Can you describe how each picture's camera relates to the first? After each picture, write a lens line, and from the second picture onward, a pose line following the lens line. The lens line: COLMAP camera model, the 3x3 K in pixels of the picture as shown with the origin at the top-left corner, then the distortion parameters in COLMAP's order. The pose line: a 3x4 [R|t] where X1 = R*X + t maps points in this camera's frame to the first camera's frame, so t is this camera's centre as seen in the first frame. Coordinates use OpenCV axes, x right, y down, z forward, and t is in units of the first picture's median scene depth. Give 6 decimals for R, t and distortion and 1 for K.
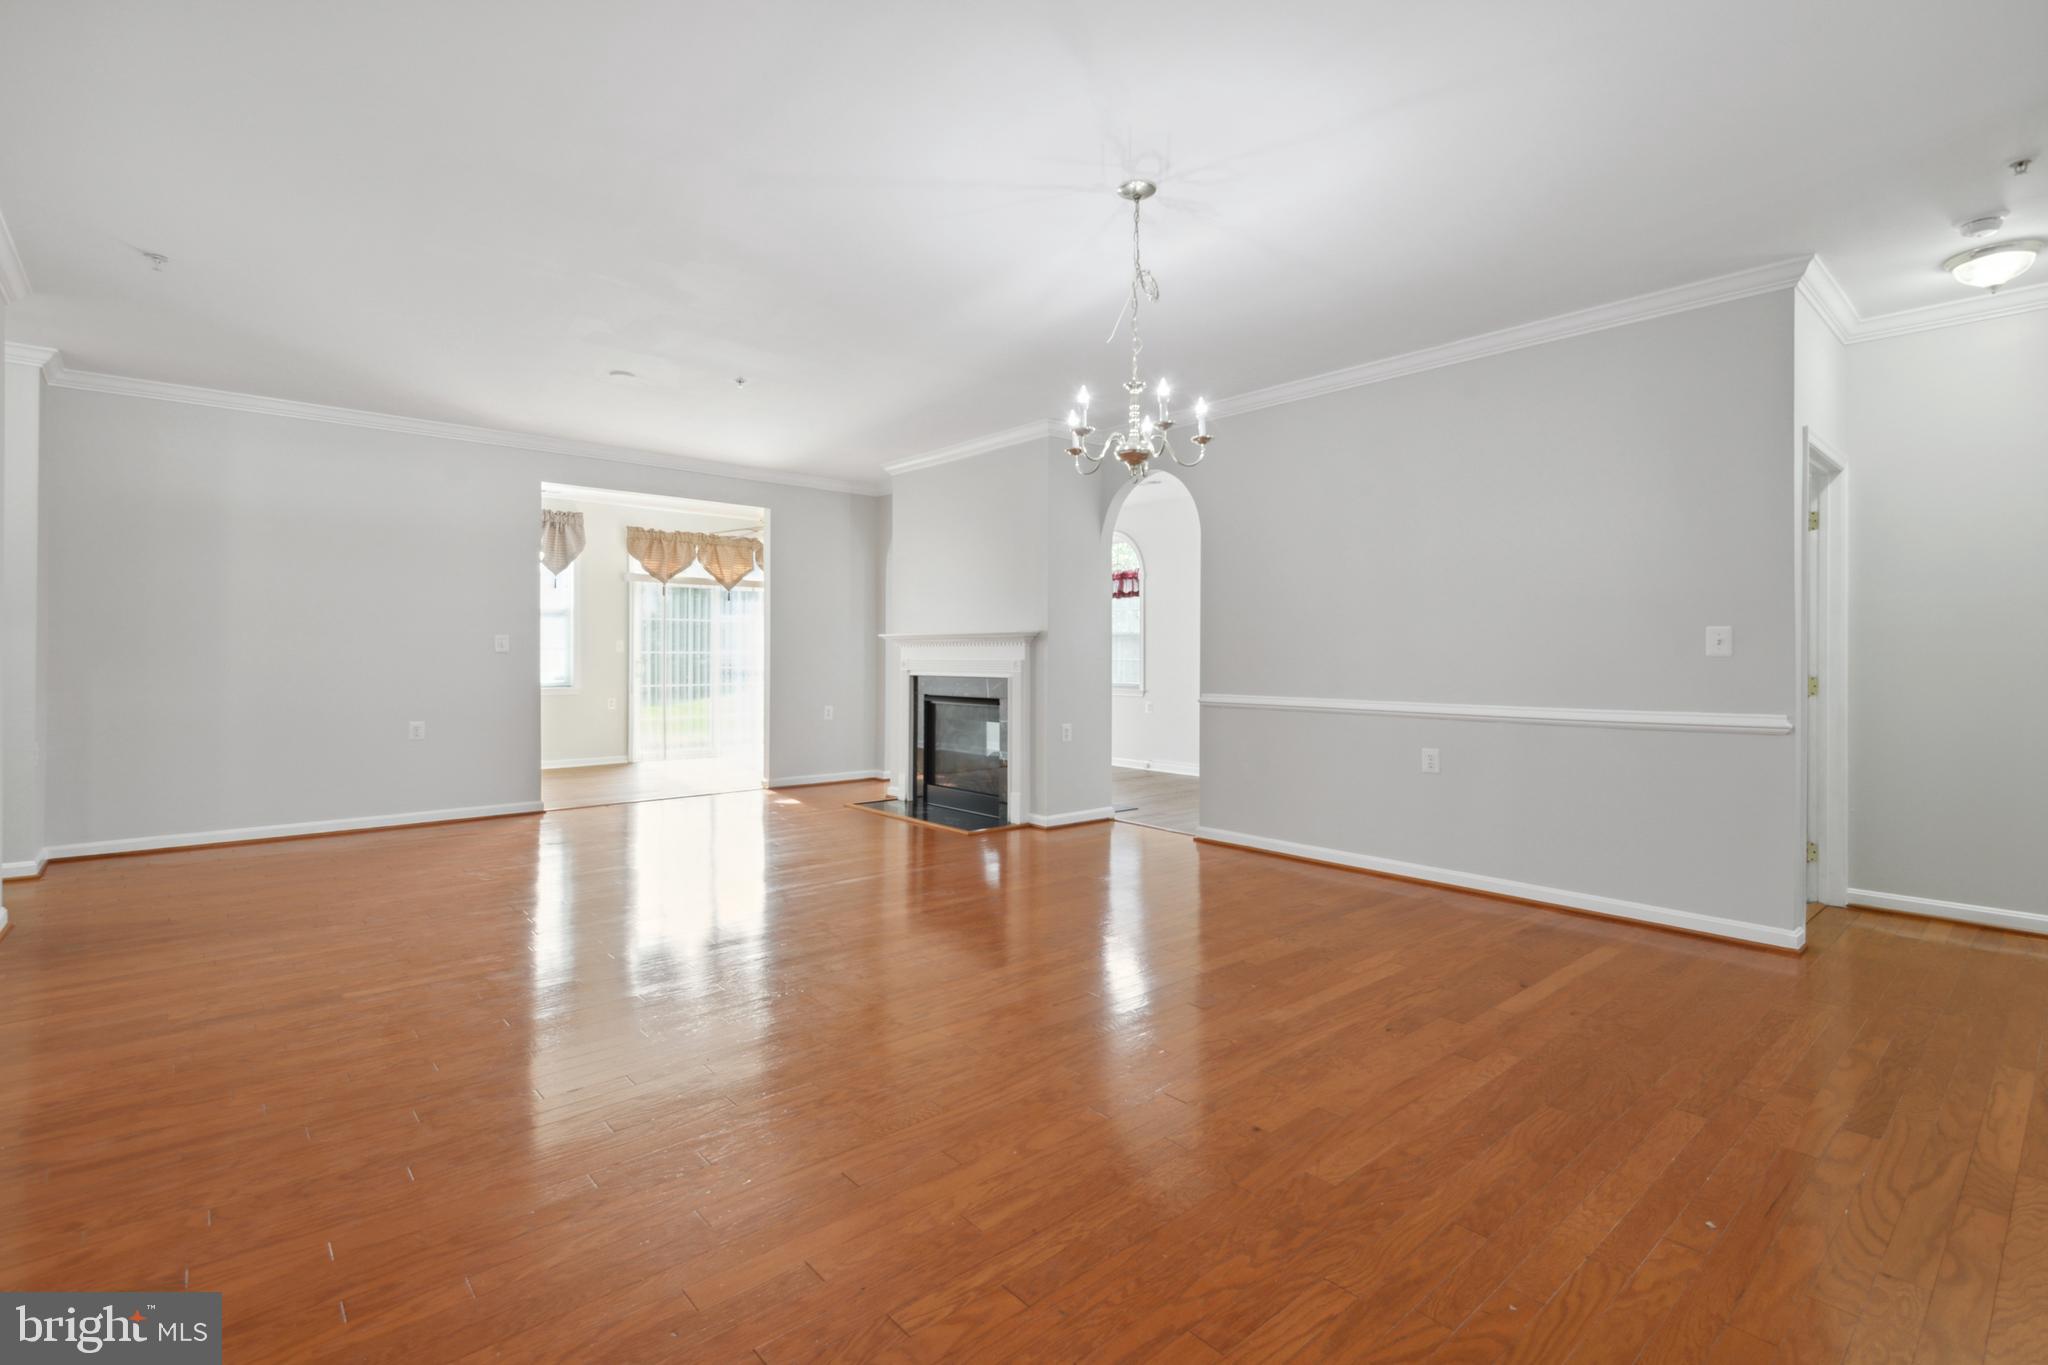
lens RADIAL K [[953.0, 0, 1024.4], [0, 953.0, 666.6], [0, 0, 1]] dist [0.002366, 0.000244]
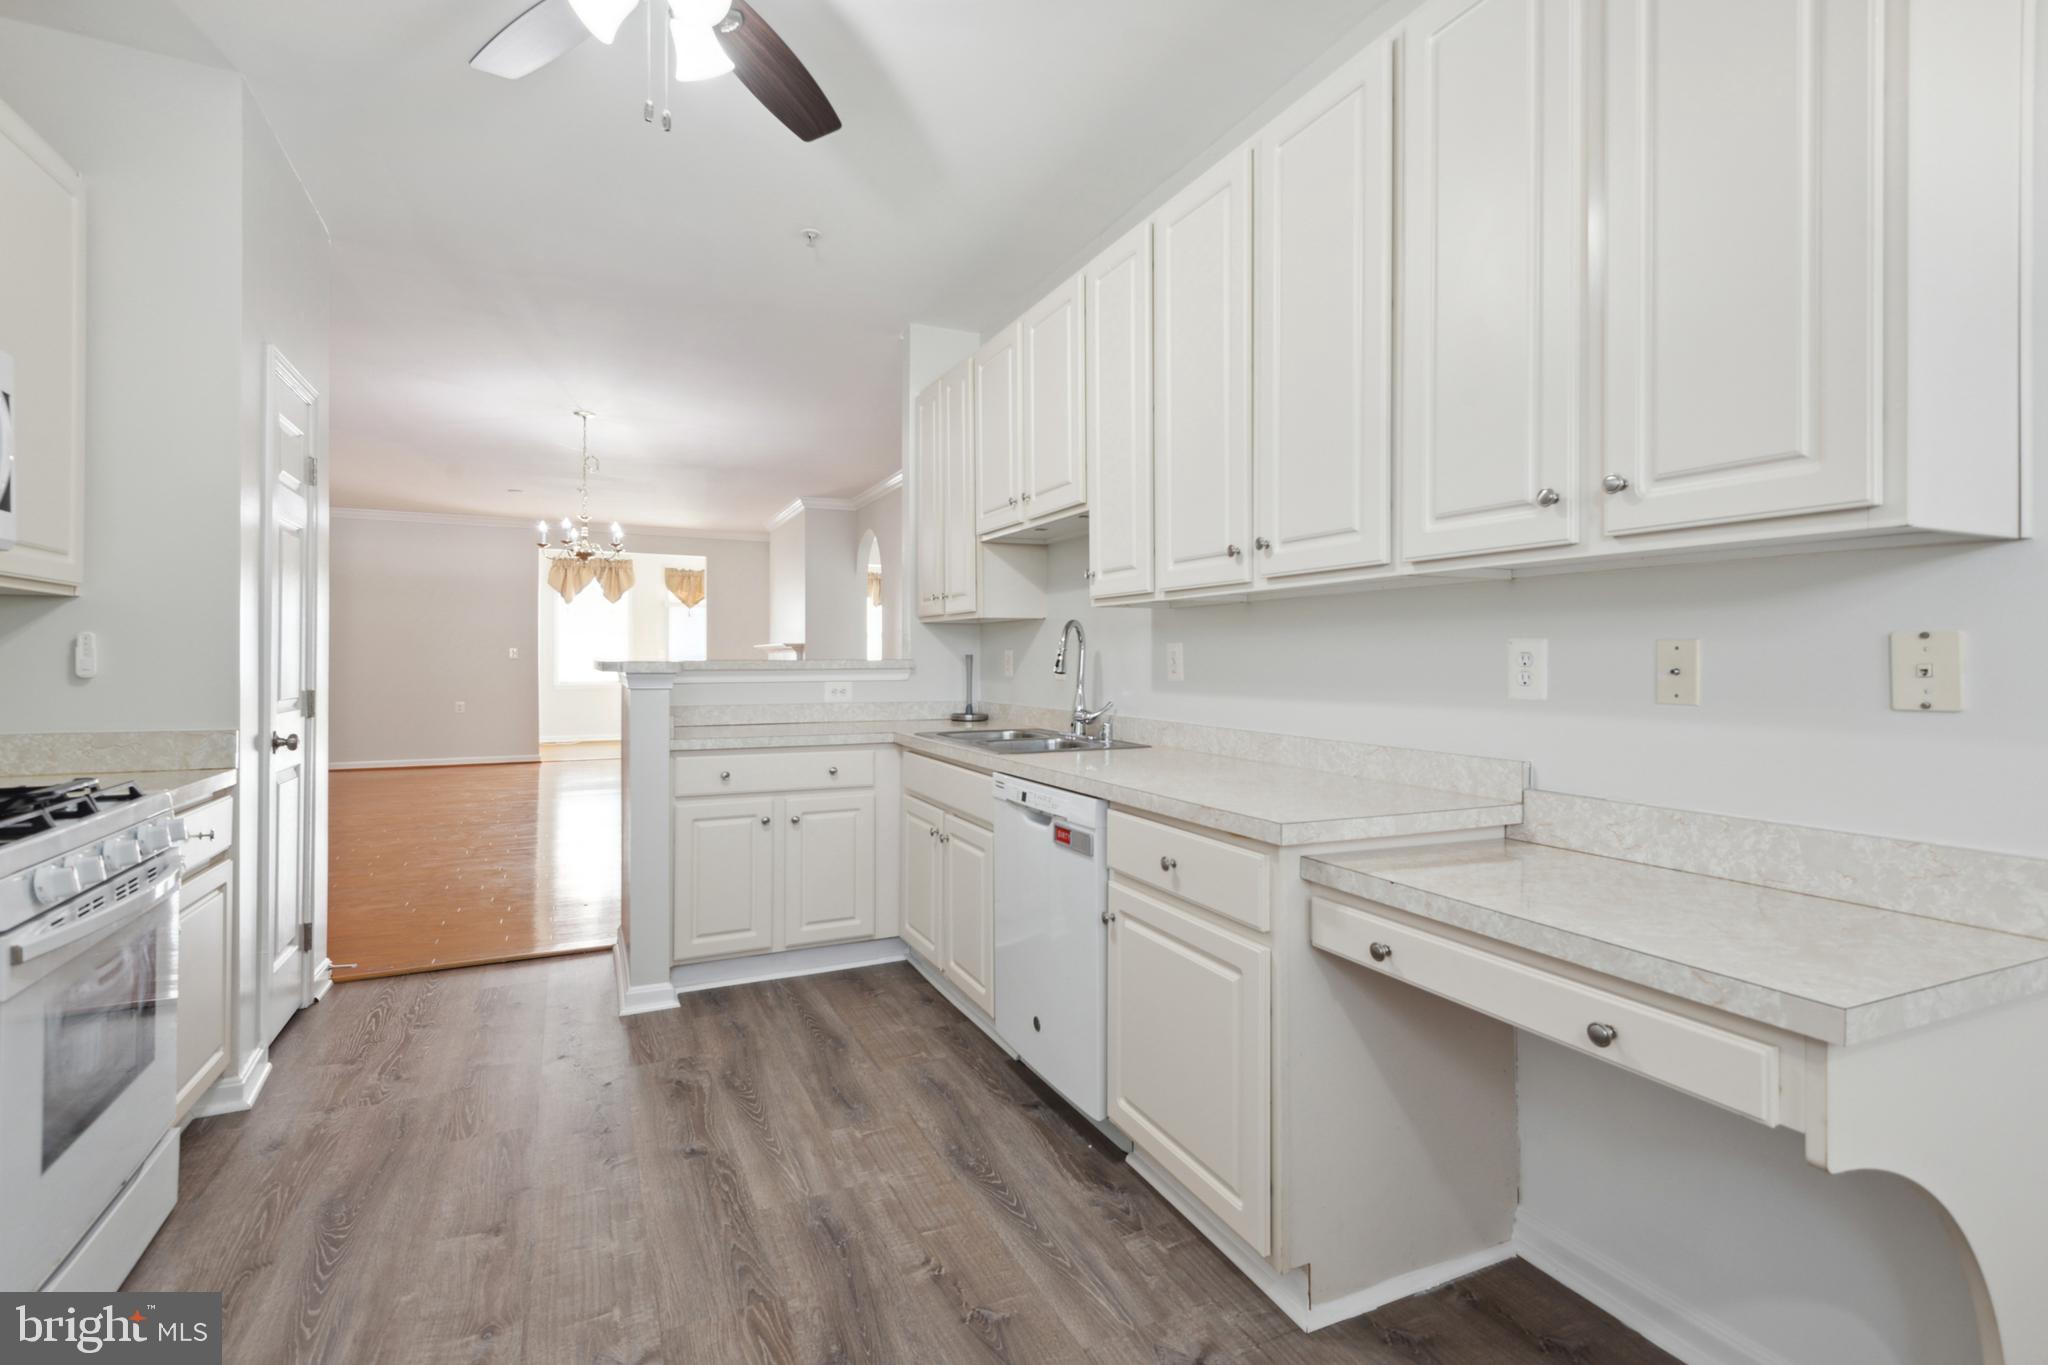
lens RADIAL K [[953.0, 0, 1024.4], [0, 953.0, 666.6], [0, 0, 1]] dist [0.002366, 0.000244]
pose [[0.959437, -0.006514, -0.281848, 0.466403], [0.004383, 0.999957, -0.008192, 0.009472], [0.281890, 0.006624, 0.959424, -0.175510]]
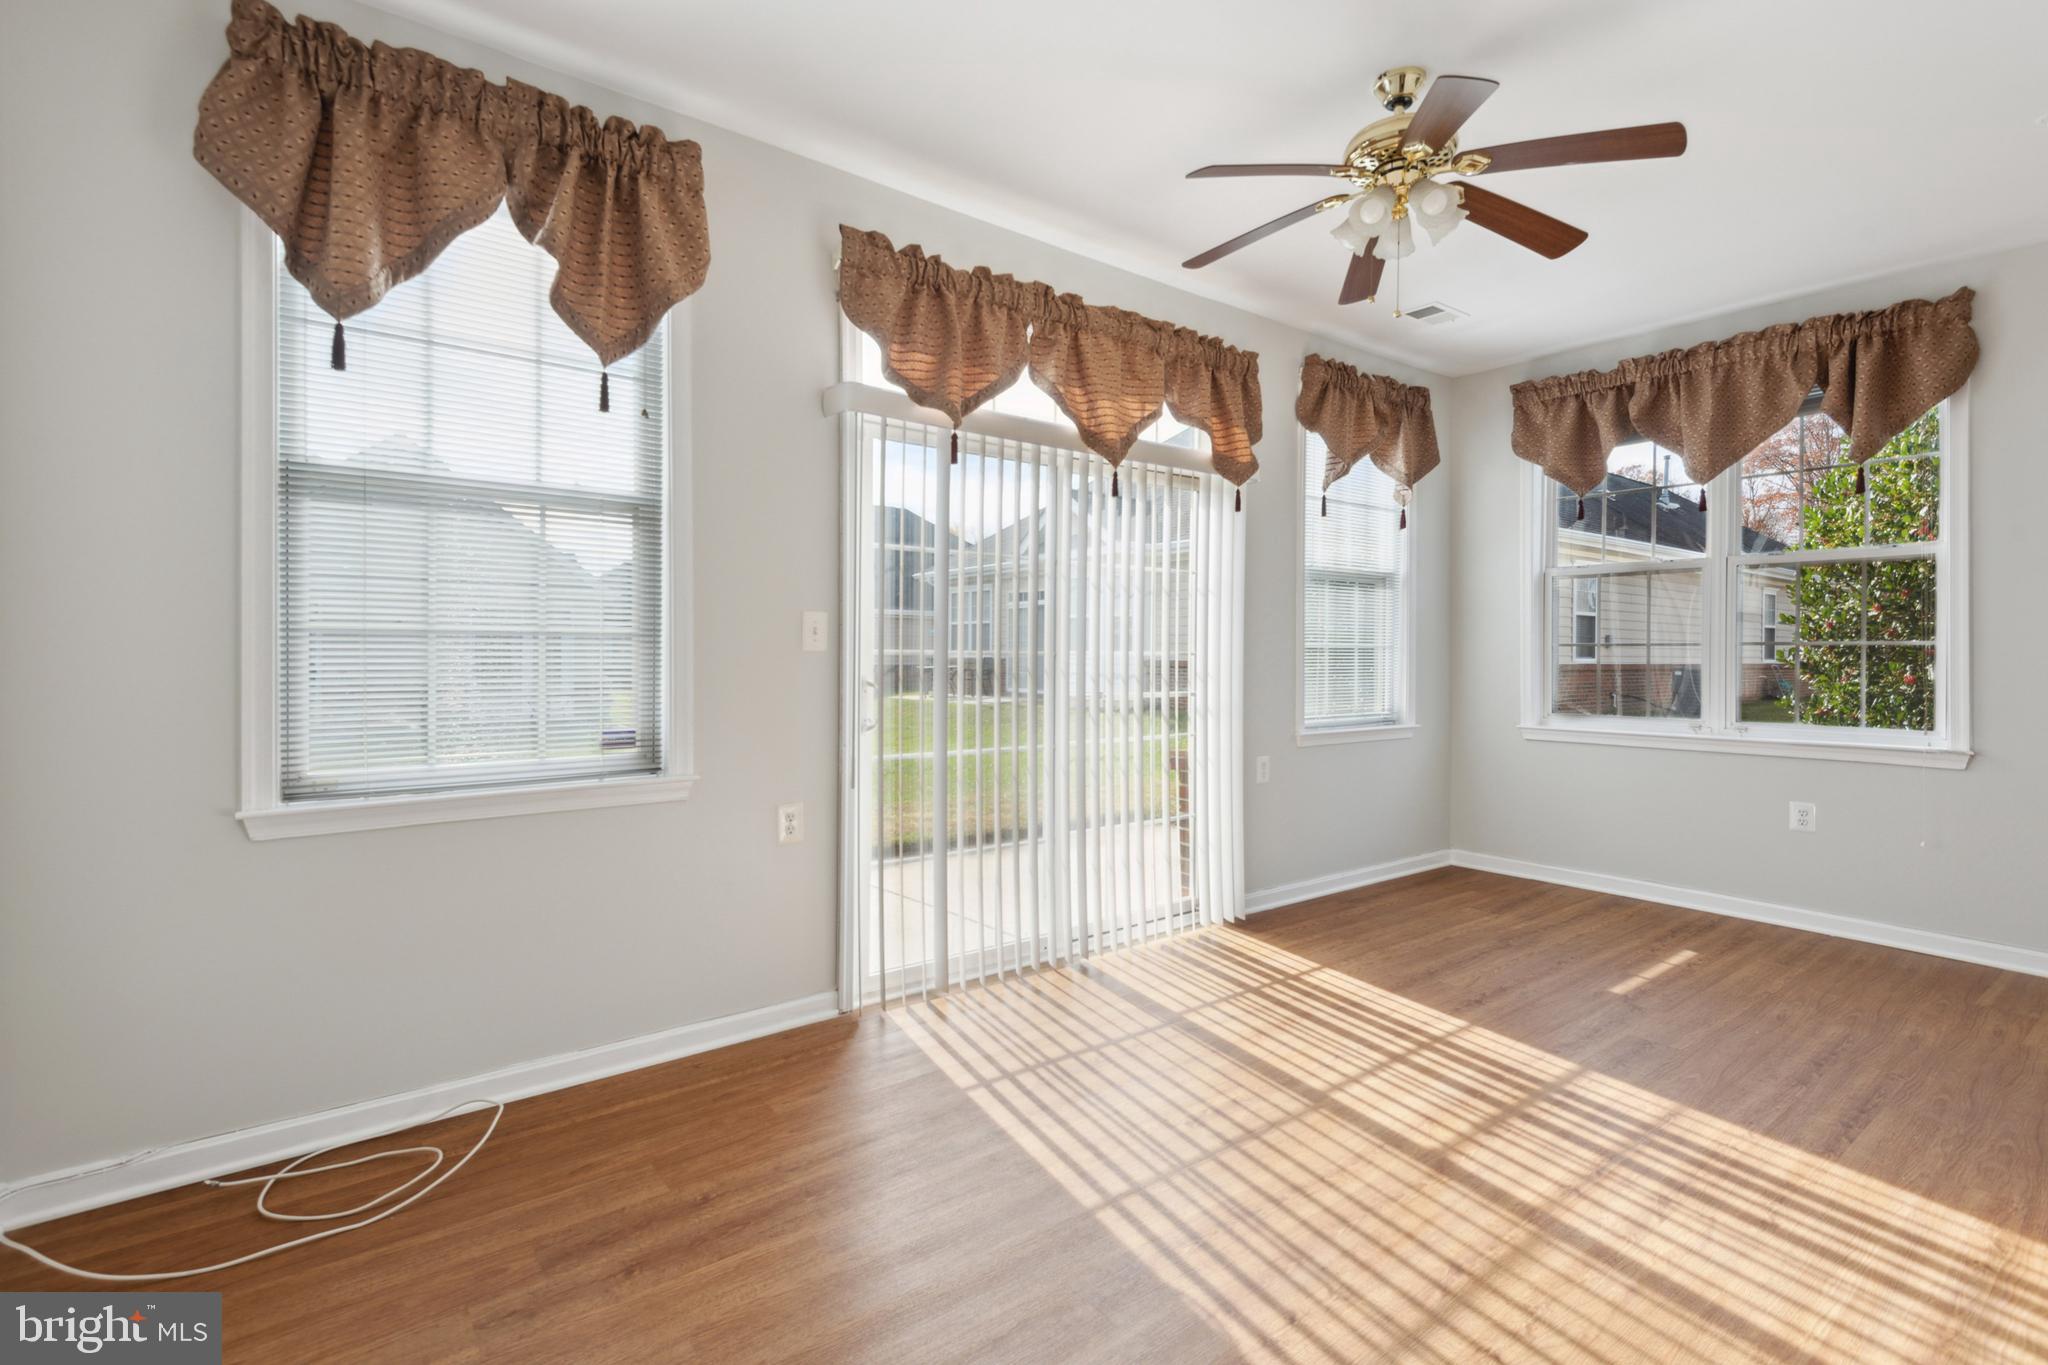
lens RADIAL K [[953.0, 0, 1024.4], [0, 953.0, 666.6], [0, 0, 1]] dist [0.002366, 0.000244]
pose [[0.998806, -0.006341, -0.048436, -0.341359], [0.005891, 0.999938, -0.009428, -0.007156], [0.048493, 0.009132, 0.998782, 0.697794]]
